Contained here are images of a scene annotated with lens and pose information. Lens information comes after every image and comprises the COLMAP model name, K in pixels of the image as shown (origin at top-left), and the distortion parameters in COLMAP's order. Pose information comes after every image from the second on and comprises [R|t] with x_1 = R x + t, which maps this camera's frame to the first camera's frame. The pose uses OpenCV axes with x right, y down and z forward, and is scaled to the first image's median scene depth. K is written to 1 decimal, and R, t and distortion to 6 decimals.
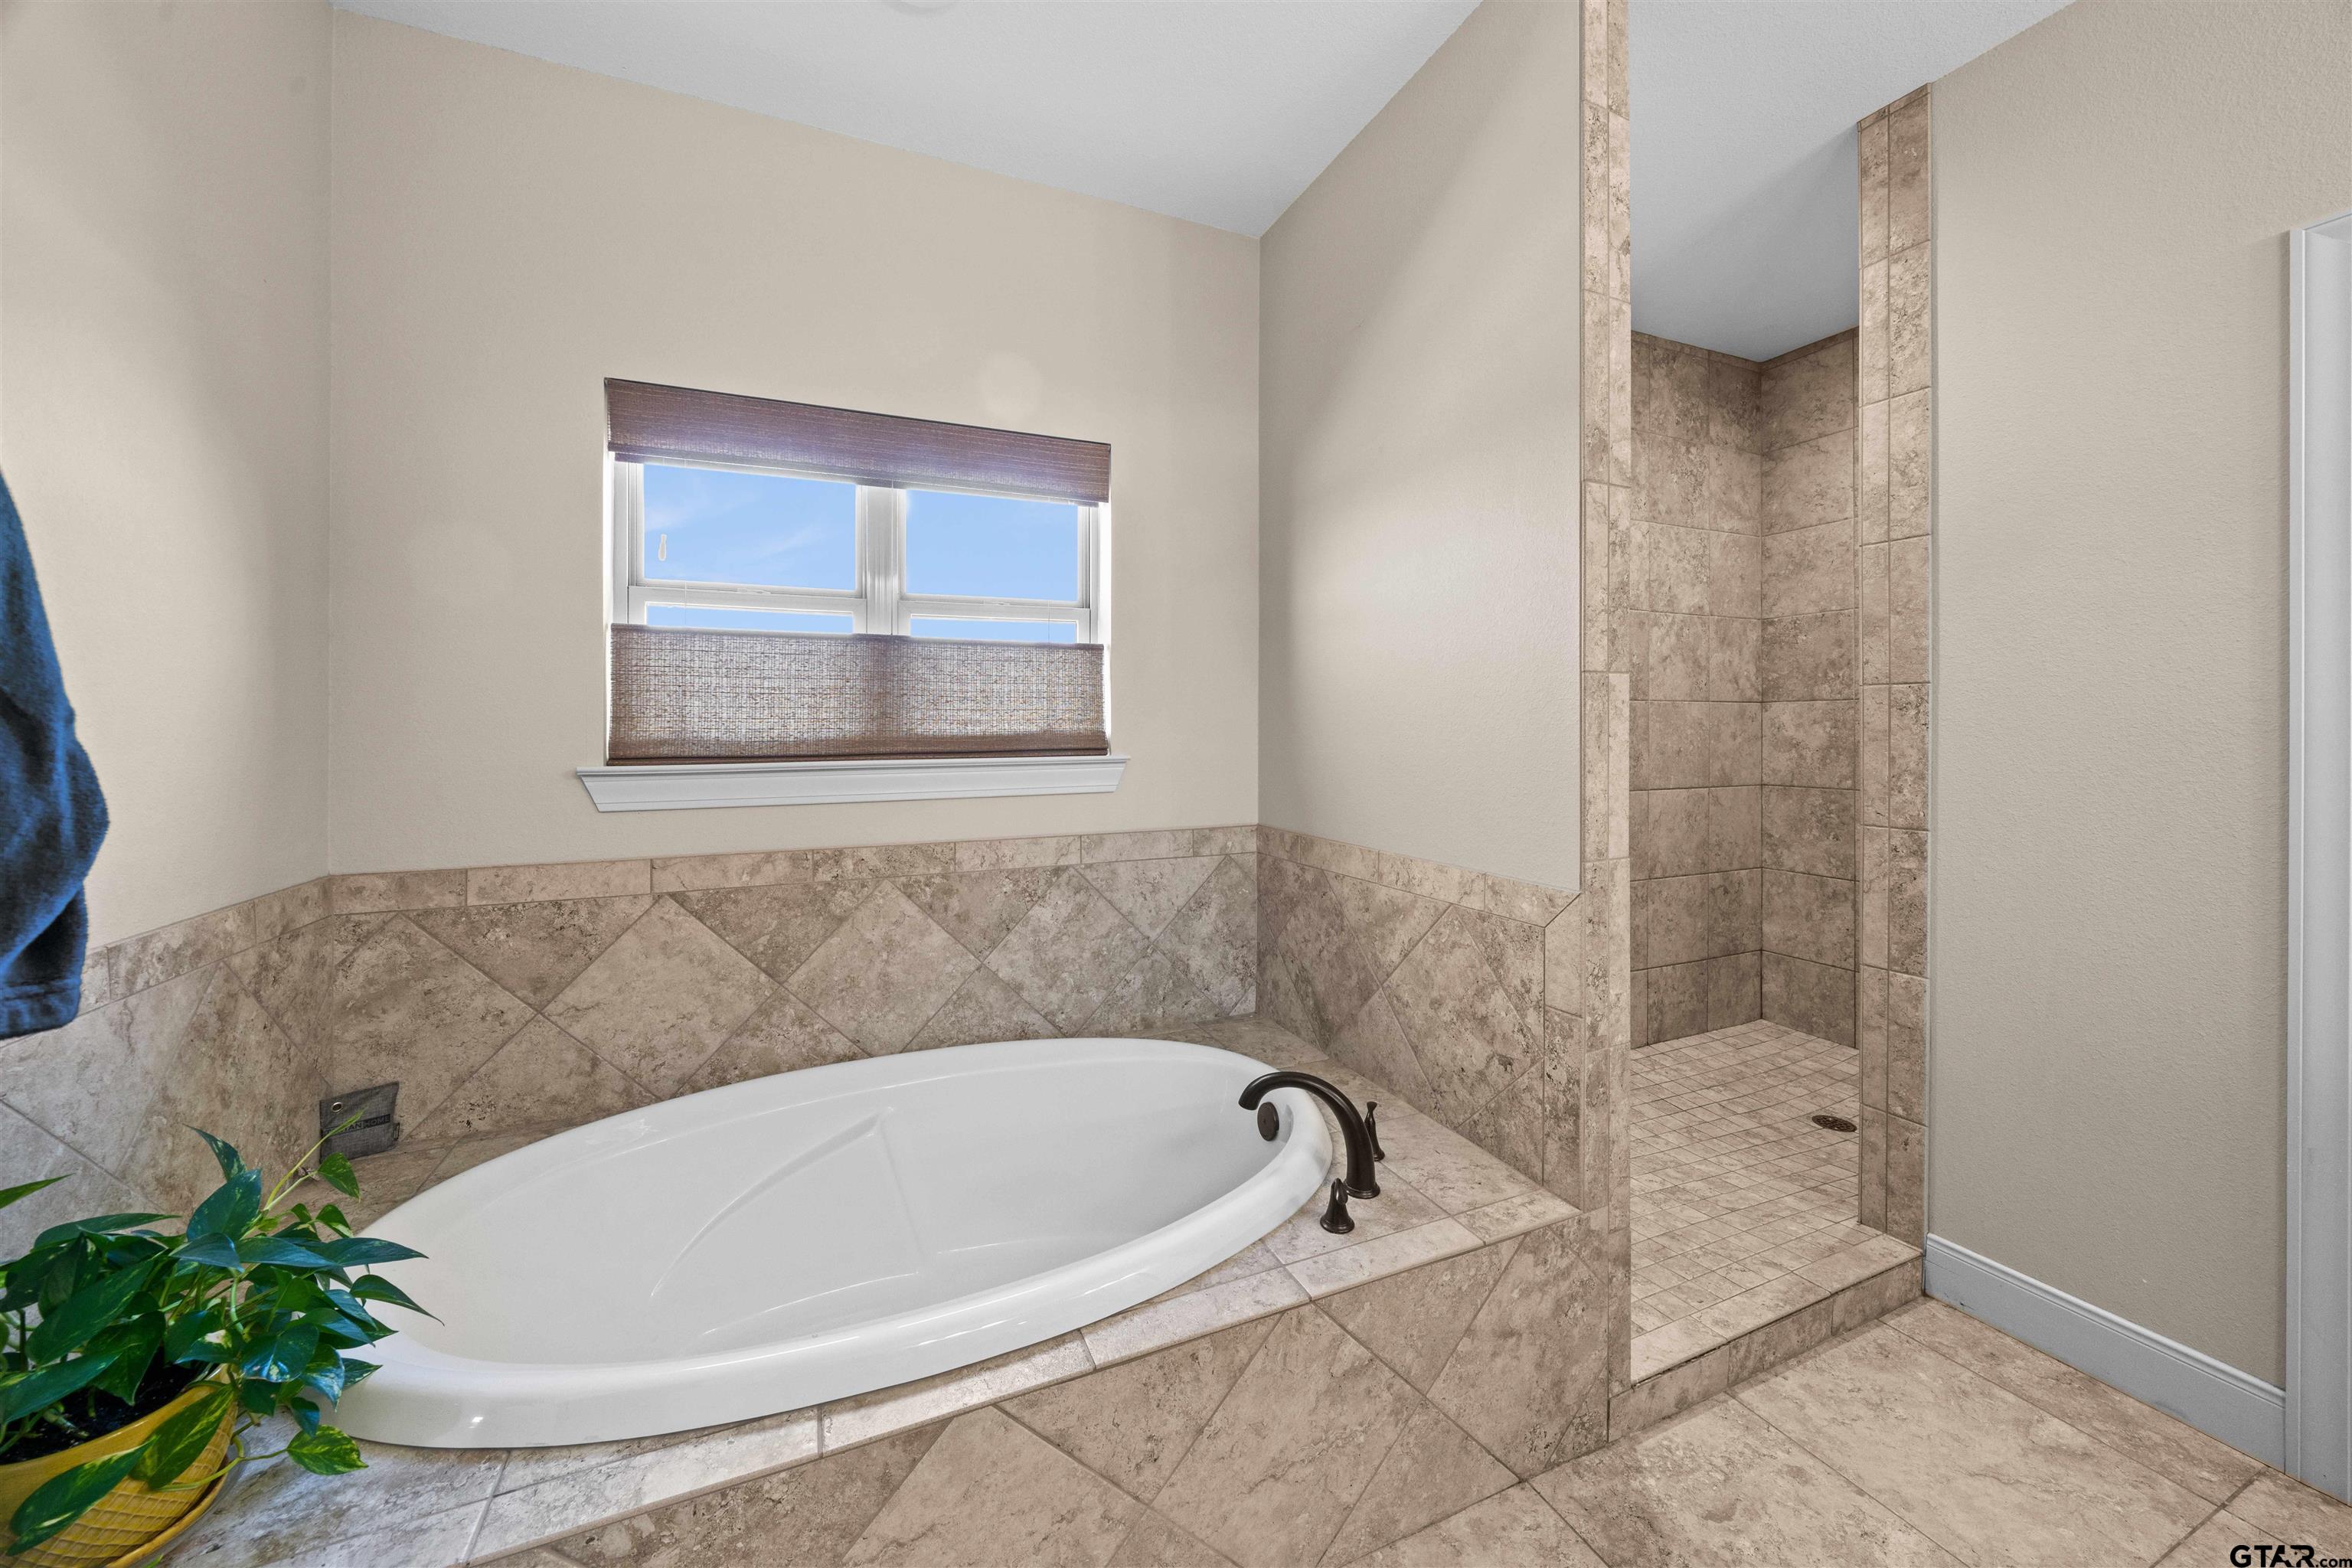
lens RADIAL K [[845.2, 0, 1167.9], [0, 845.2, 724.2], [0, 0, 1]] dist [-0.000596, -0.000090]
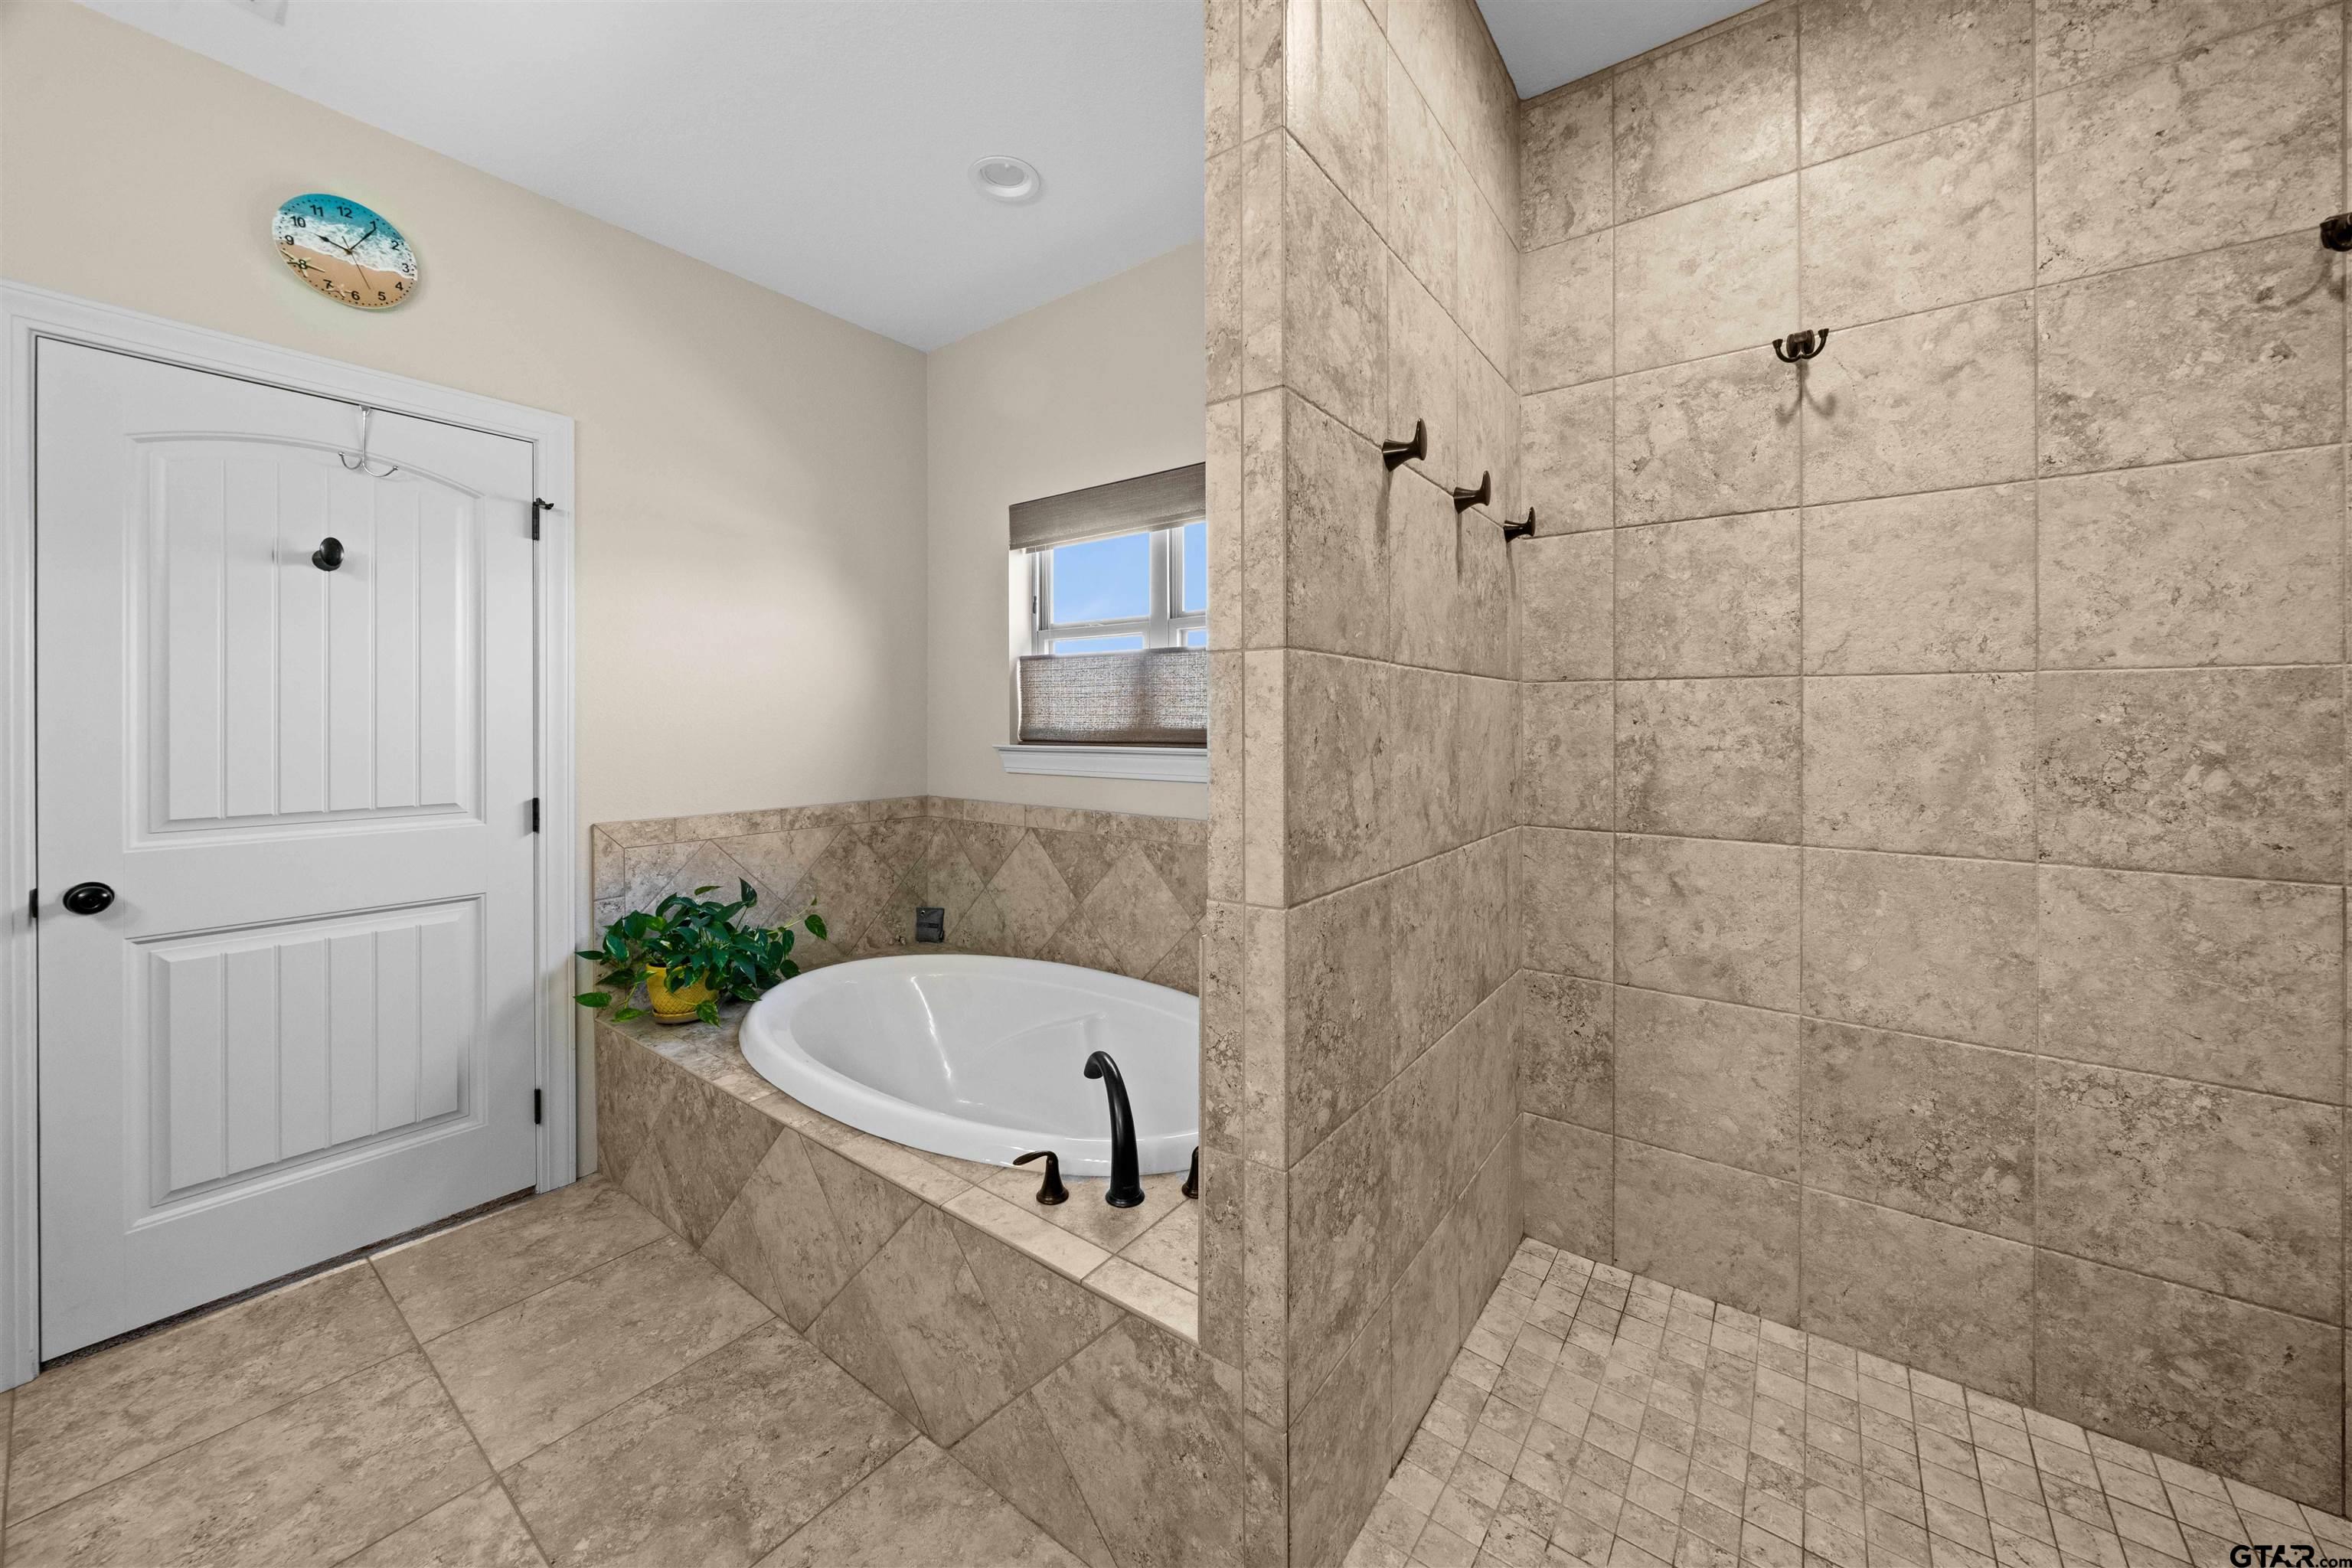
lens RADIAL K [[841.4, 0, 1170.0], [0, 841.4, 716.1], [0, 0, 1]] dist [-0.000891, 0.000158]
pose [[0.500244, -0.002398, -0.865881, 0.799214], [0.000245, 0.999997, -0.002628, -0.001250], [0.865884, 0.001103, 0.500243, 0.408727]]
